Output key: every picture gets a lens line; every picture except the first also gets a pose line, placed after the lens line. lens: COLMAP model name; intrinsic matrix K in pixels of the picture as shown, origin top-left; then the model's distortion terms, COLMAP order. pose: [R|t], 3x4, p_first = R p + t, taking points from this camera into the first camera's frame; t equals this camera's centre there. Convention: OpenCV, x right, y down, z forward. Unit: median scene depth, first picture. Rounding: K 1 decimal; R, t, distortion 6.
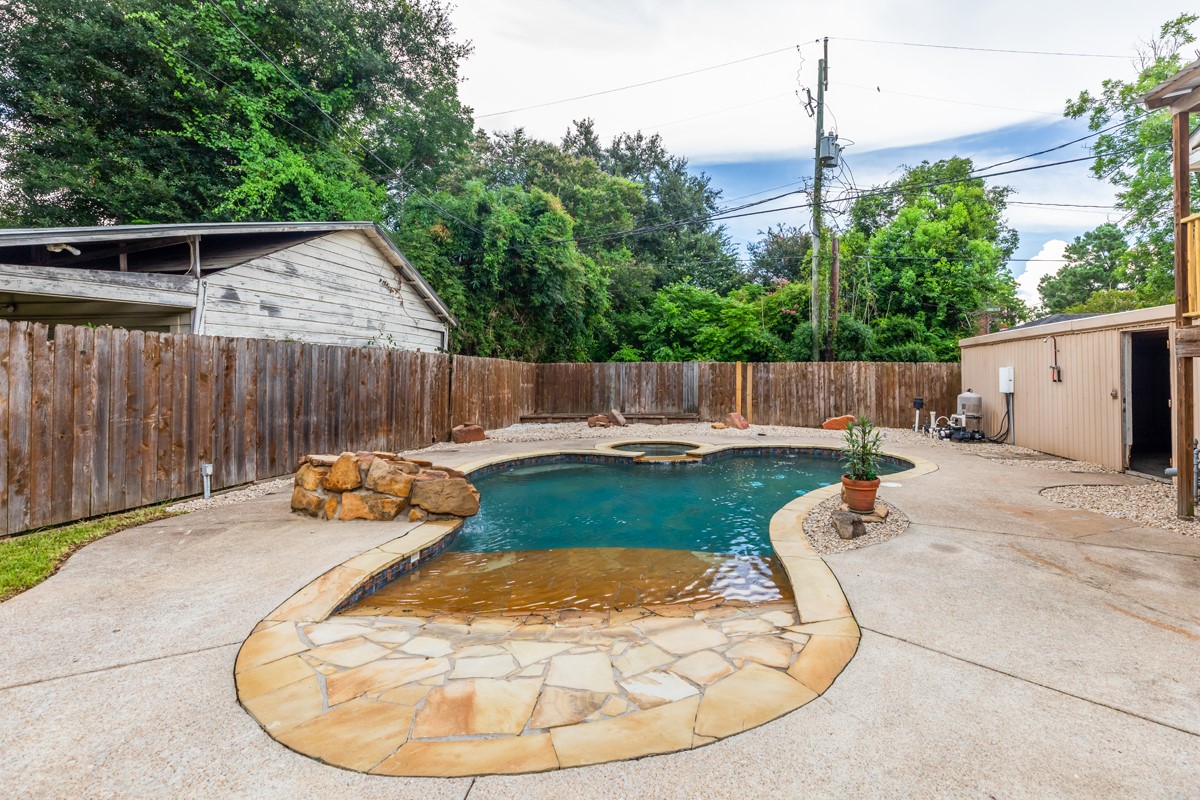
lens RADIAL K [[556.9, 0, 660.7], [0, 556.9, 364.7], [0, 0, 1]] dist [0.009680, 0.000735]
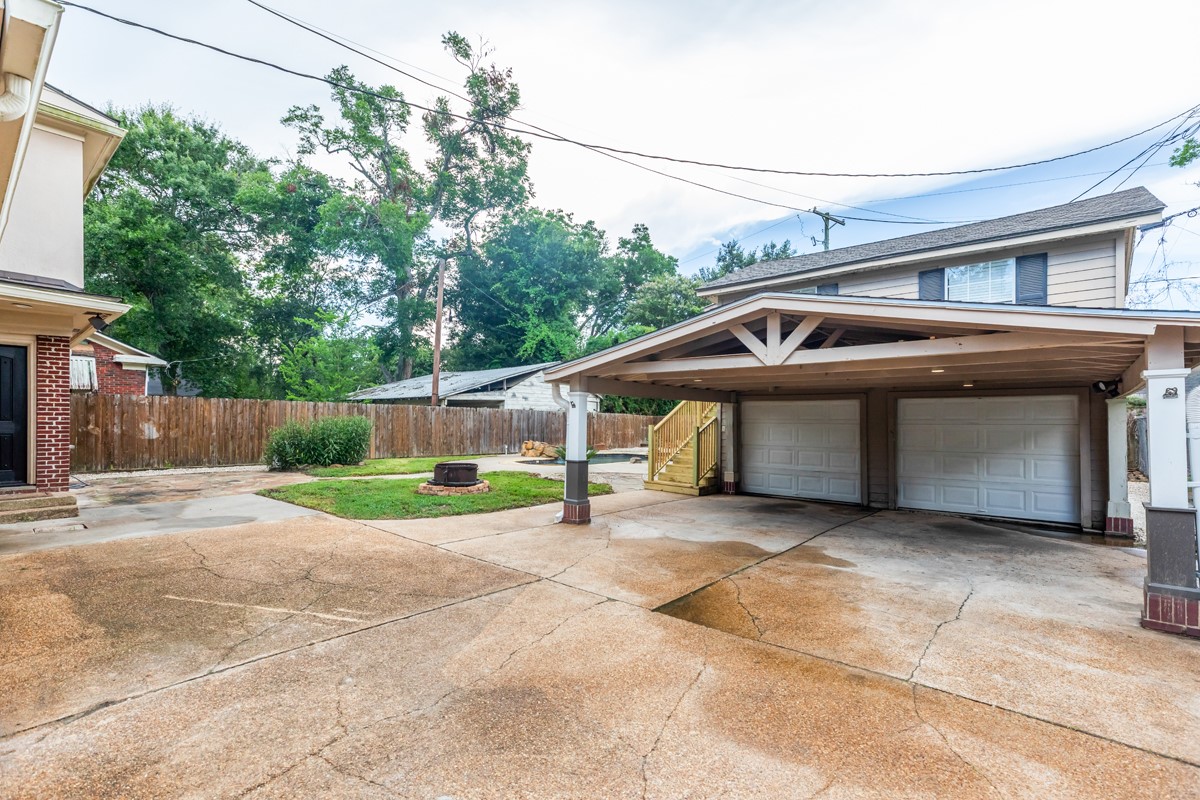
lens RADIAL K [[556.9, 0, 599.0], [0, 556.9, 410.0], [0, 0, 1]] dist [0.009680, 0.000735]
pose [[0.837985, -0.014026, -0.545513, 1.175114], [0.006447, 0.999854, -0.015804, 0.009986], [0.545655, 0.009726, 0.837953, -1.193010]]
